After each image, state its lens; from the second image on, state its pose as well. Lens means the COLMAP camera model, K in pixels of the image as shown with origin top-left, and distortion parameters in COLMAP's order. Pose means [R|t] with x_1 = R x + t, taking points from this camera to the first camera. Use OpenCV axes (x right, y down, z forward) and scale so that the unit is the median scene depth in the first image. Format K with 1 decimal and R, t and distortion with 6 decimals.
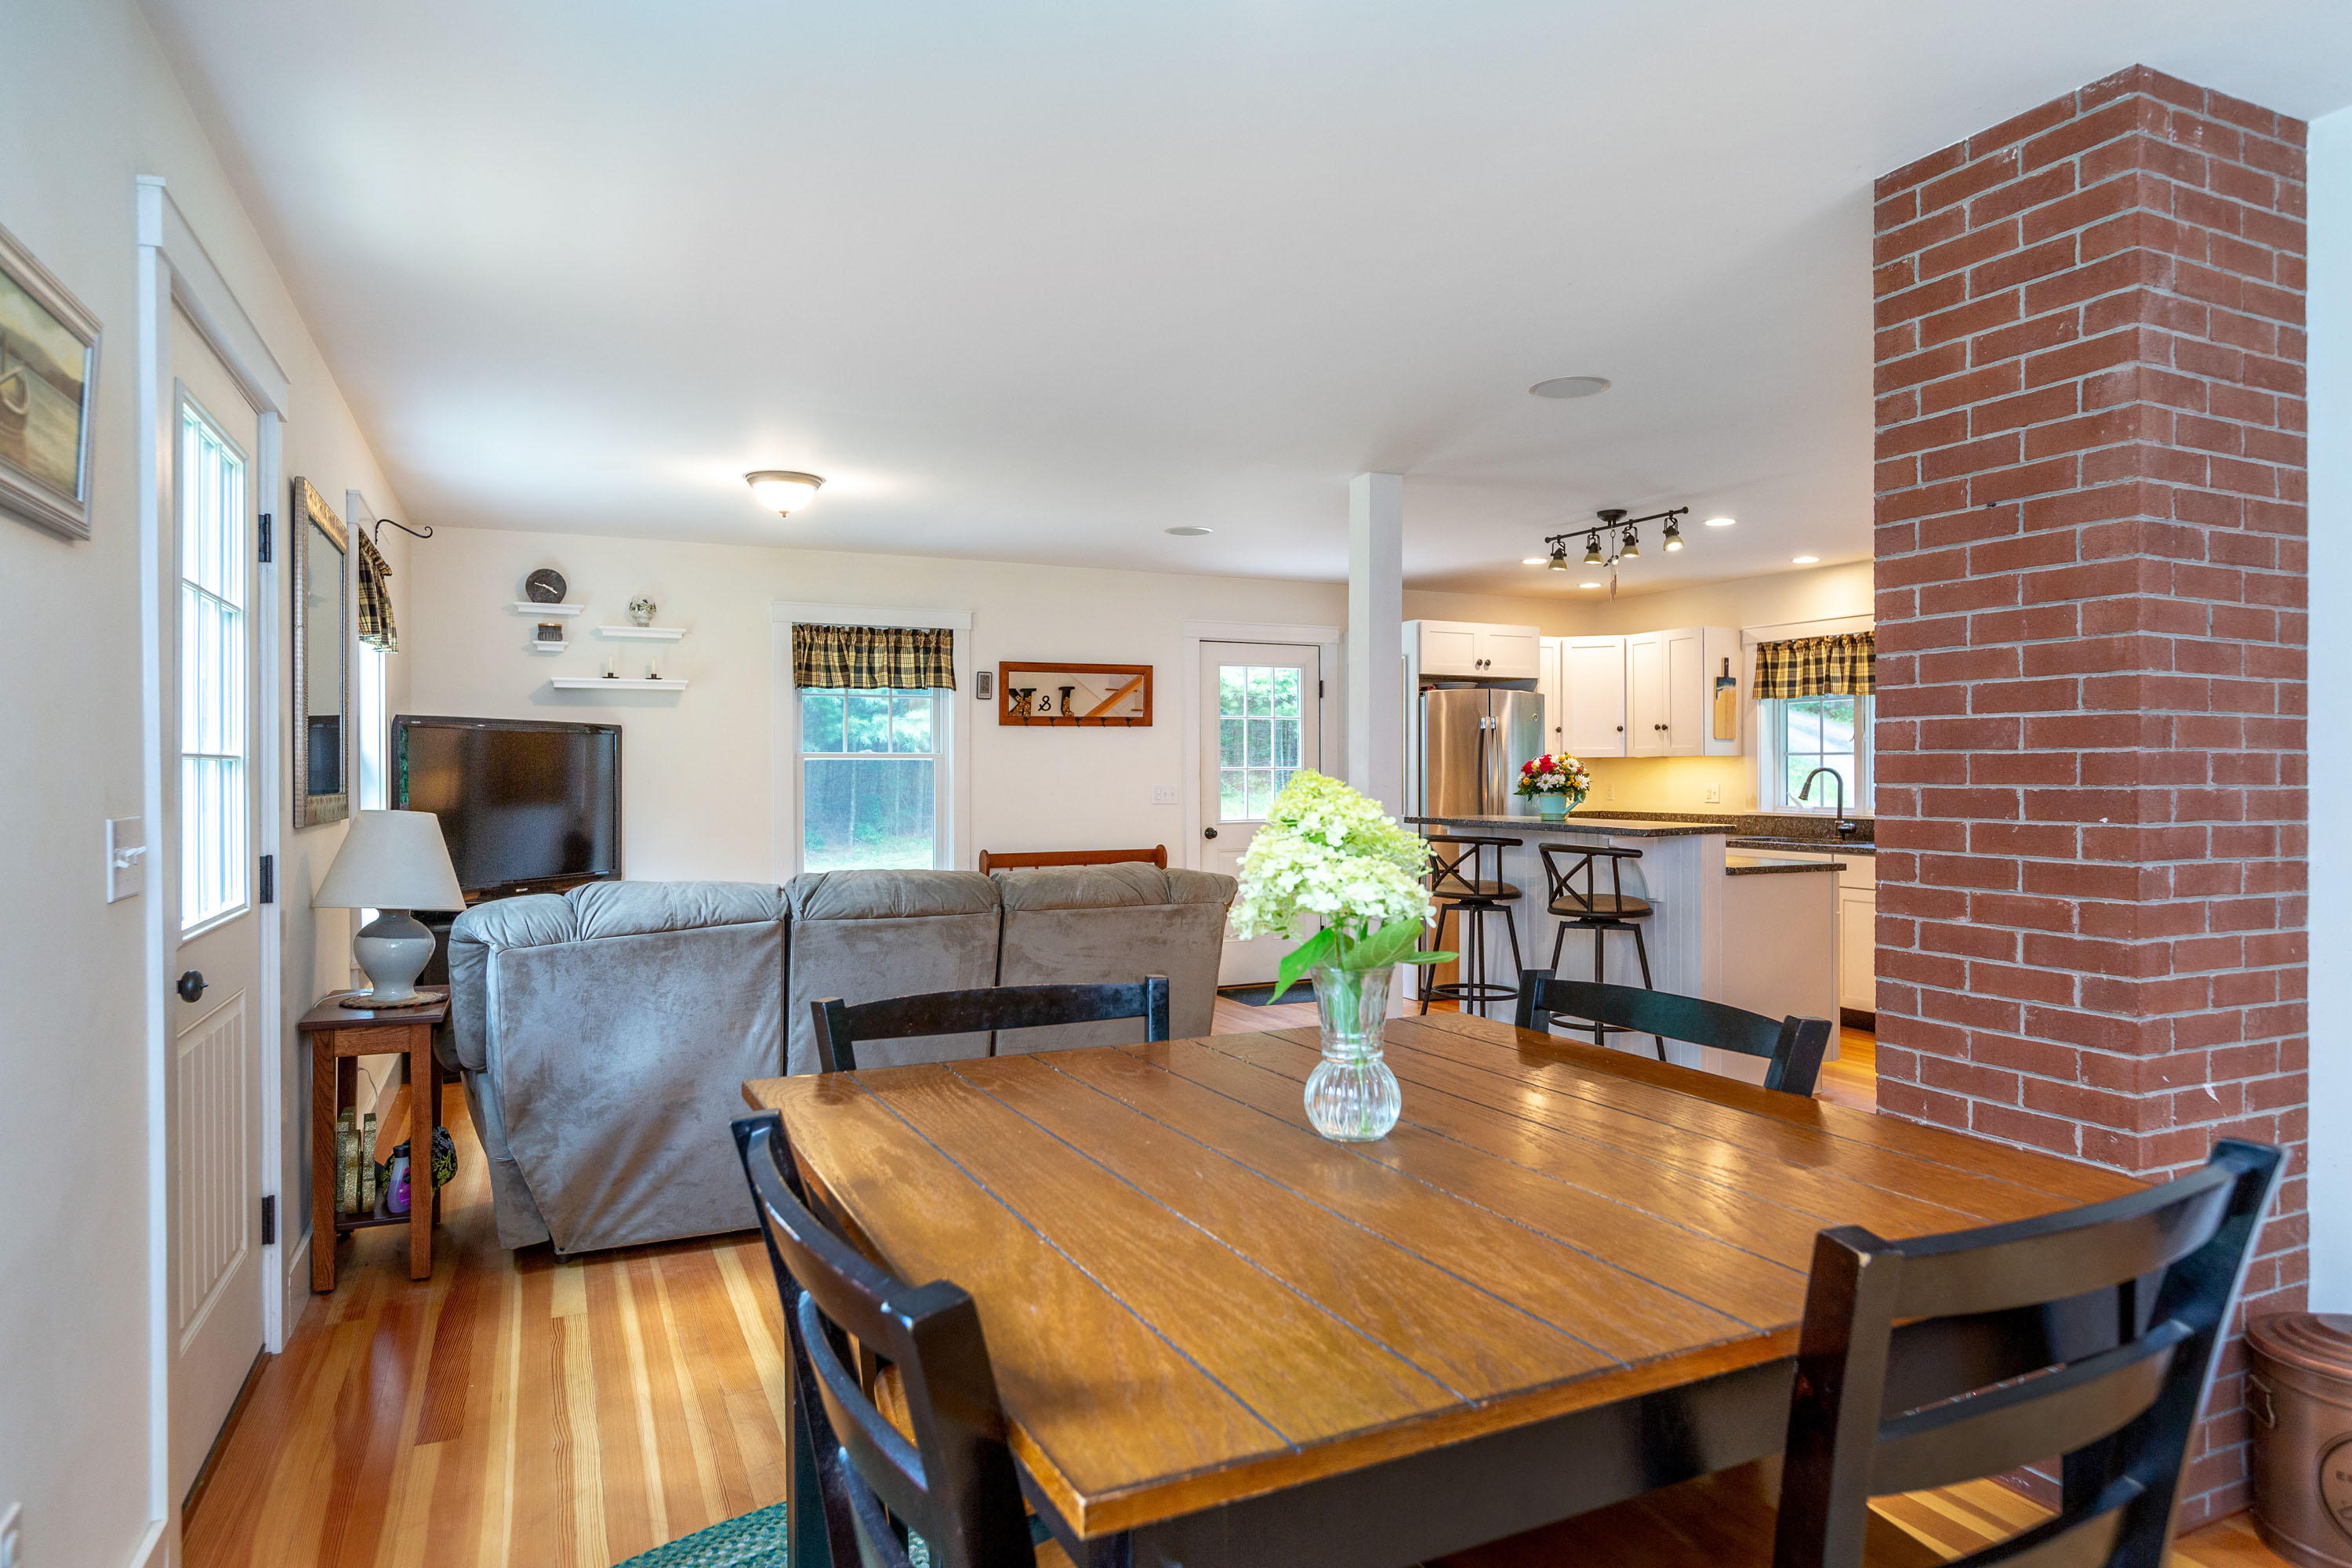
lens RADIAL K [[1377.5, 0, 1186.4], [0, 1377.5, 772.6], [0, 0, 1]] dist [0.000804, 0.000350]
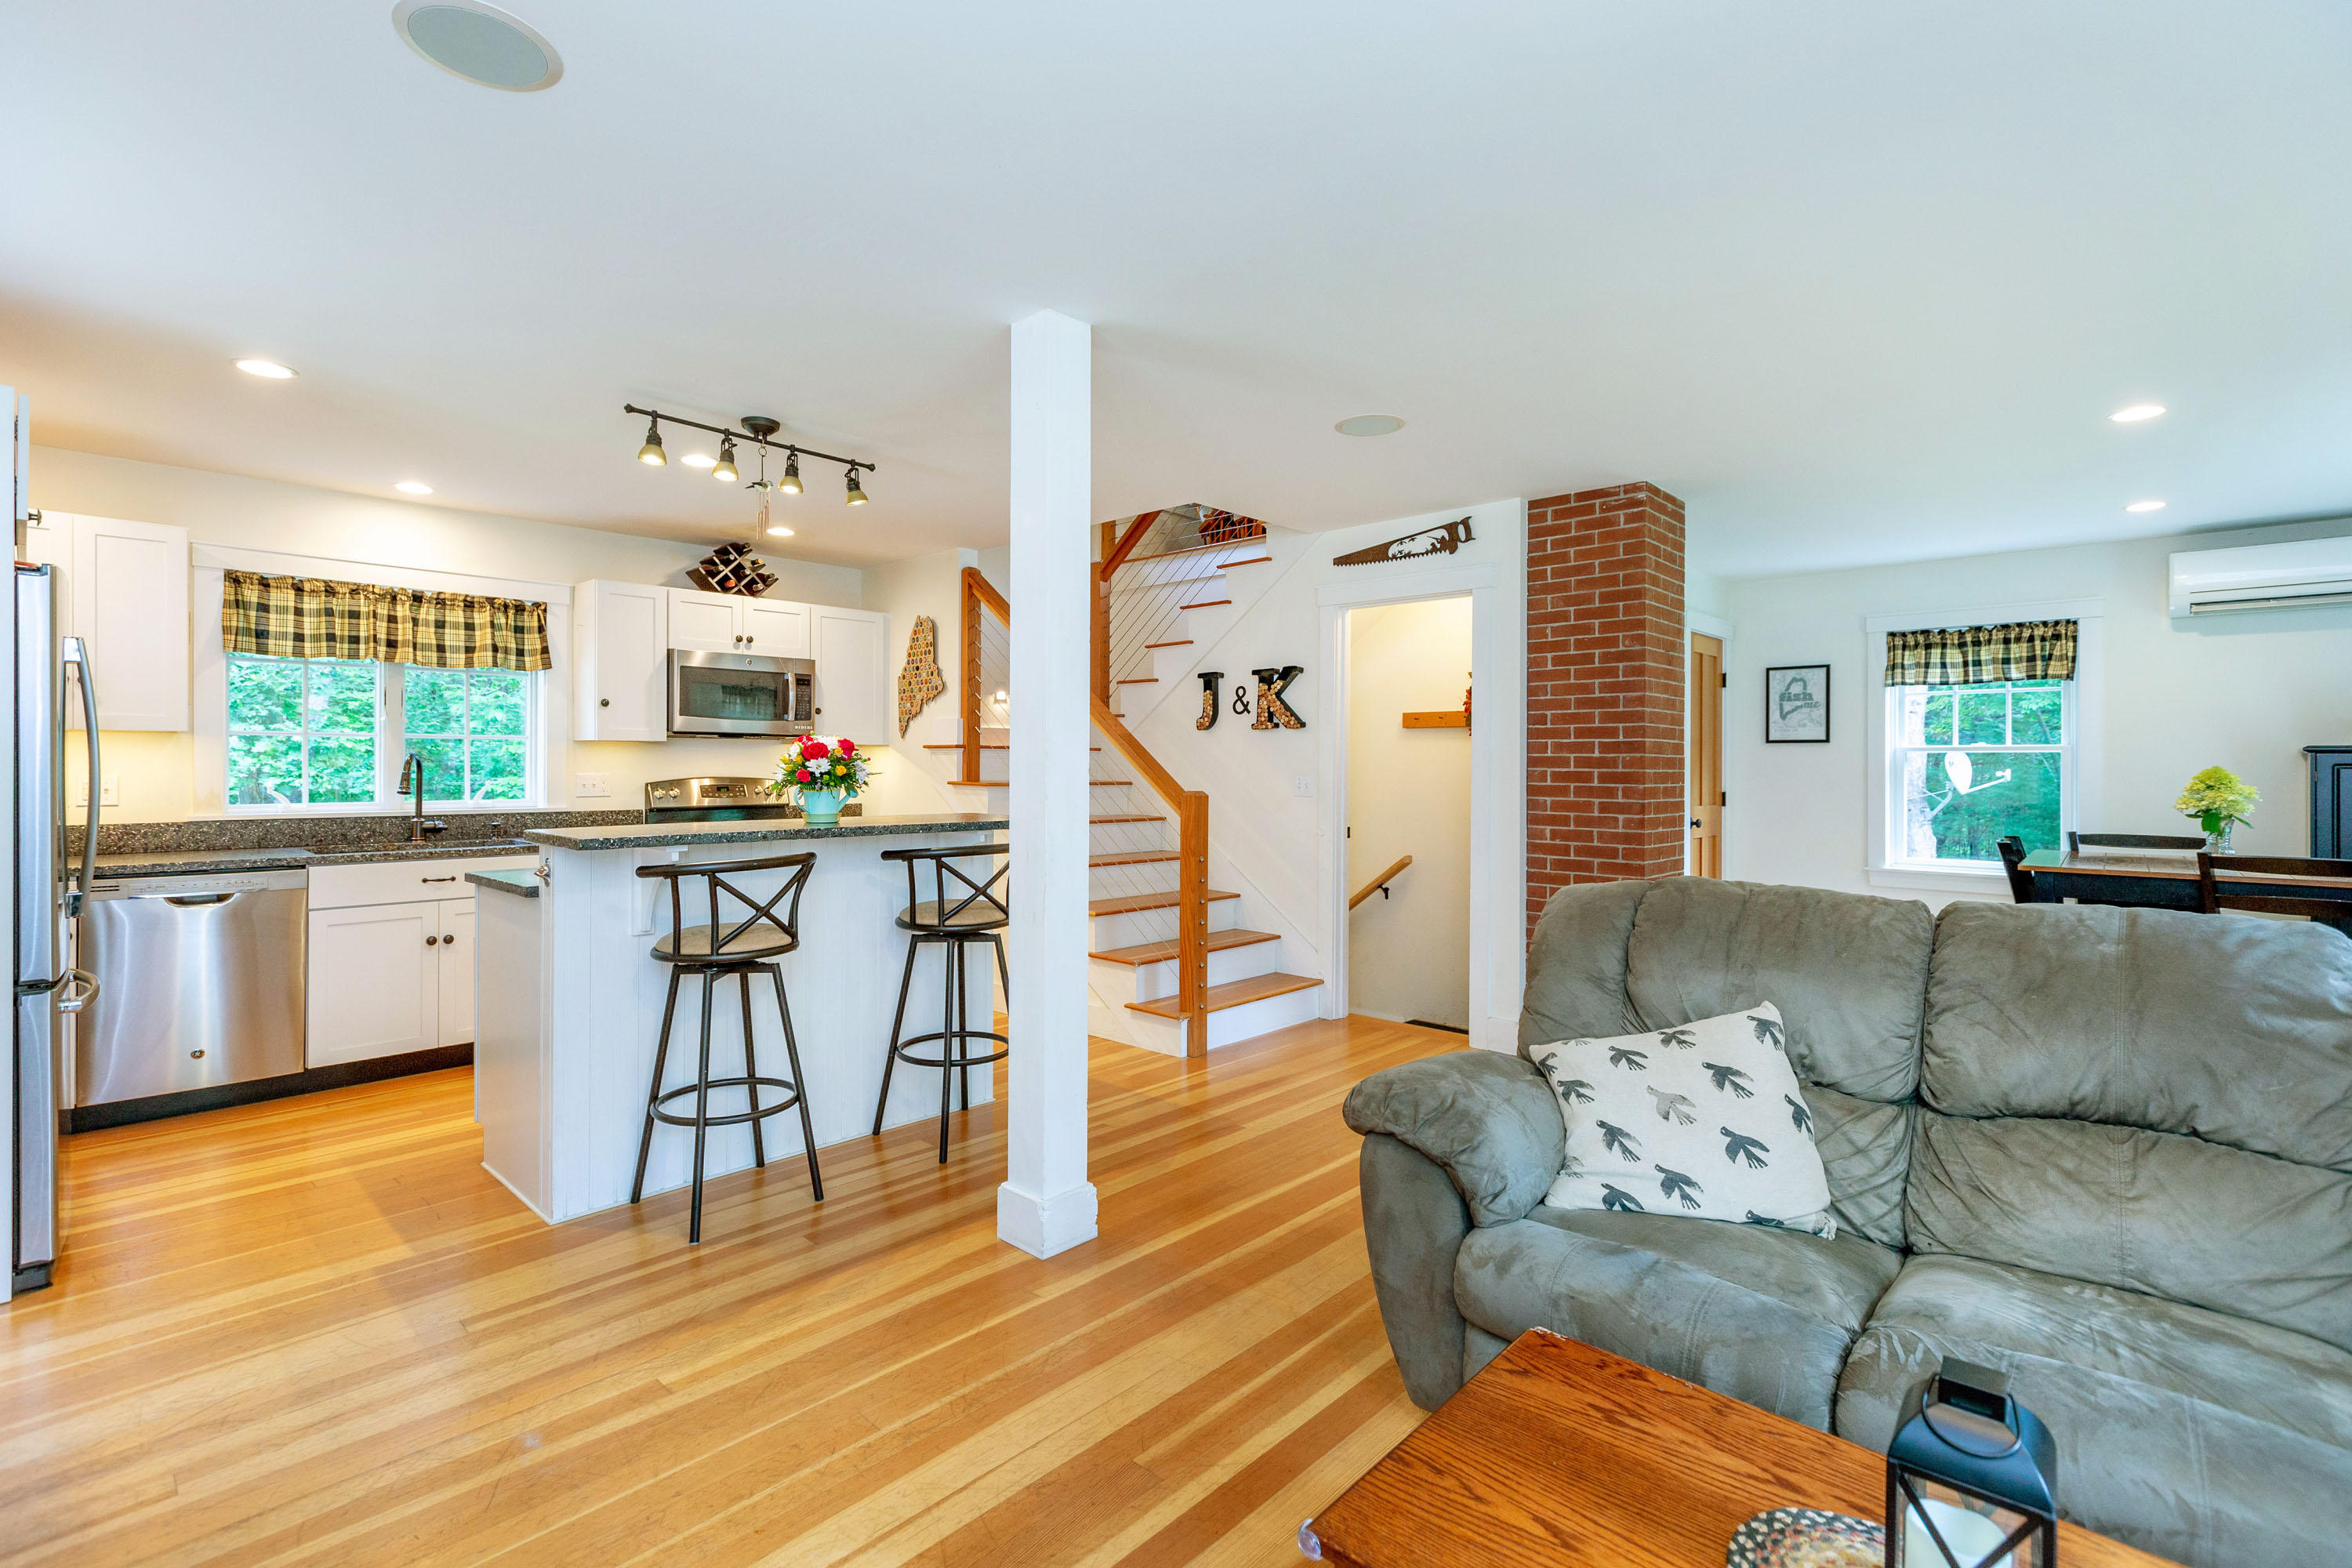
lens RADIAL K [[1032.0, 0, 1192.0], [0, 1032.0, 773.1], [0, 0, 1]] dist [-0.000245, -0.000042]
pose [[-0.352851, -0.006343, 0.935658, -0.249057], [-0.004901, 0.999976, 0.004931, 0.002906], [-0.935667, -0.002845, -0.352874, 0.759806]]
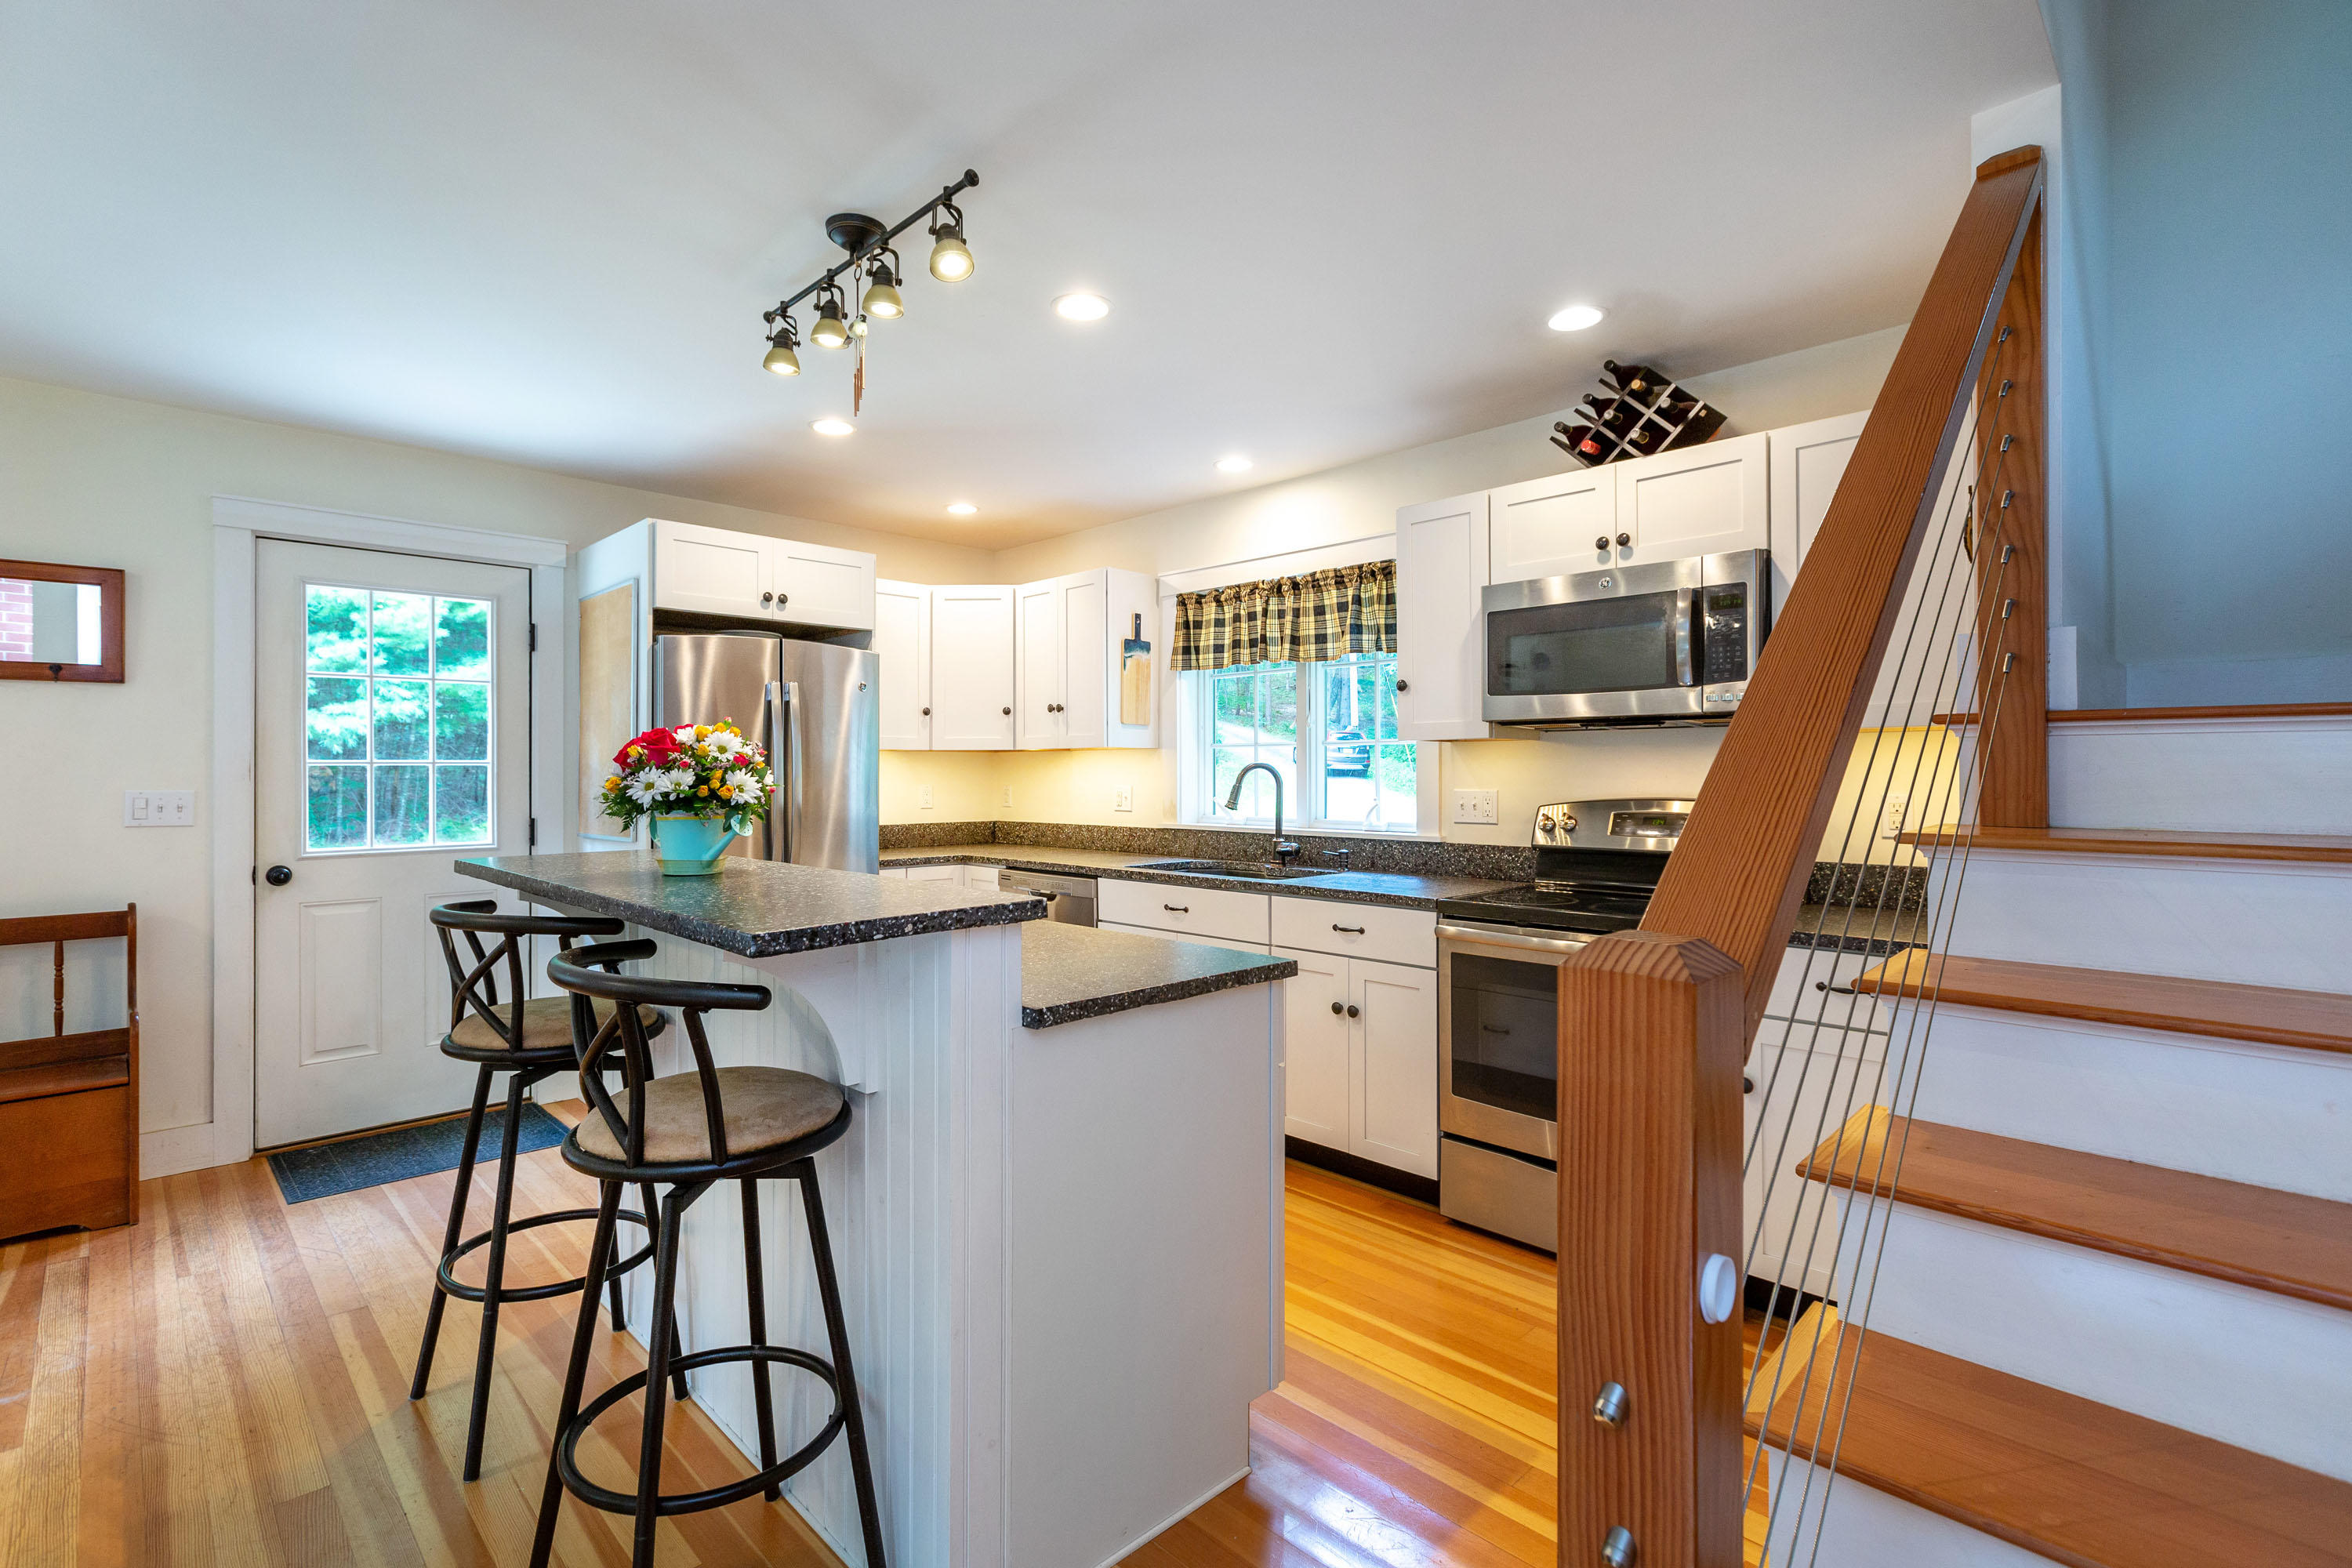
lens RADIAL K [[1032.0, 0, 1192.0], [0, 1032.0, 773.1], [0, 0, 1]] dist [-0.000245, -0.000042]
pose [[0.934223, 0.000458, 0.356689, 0.234457], [0.000087, 0.999999, -0.001513, 0.002386], [-0.356689, 0.001444, 0.934222, 0.501416]]
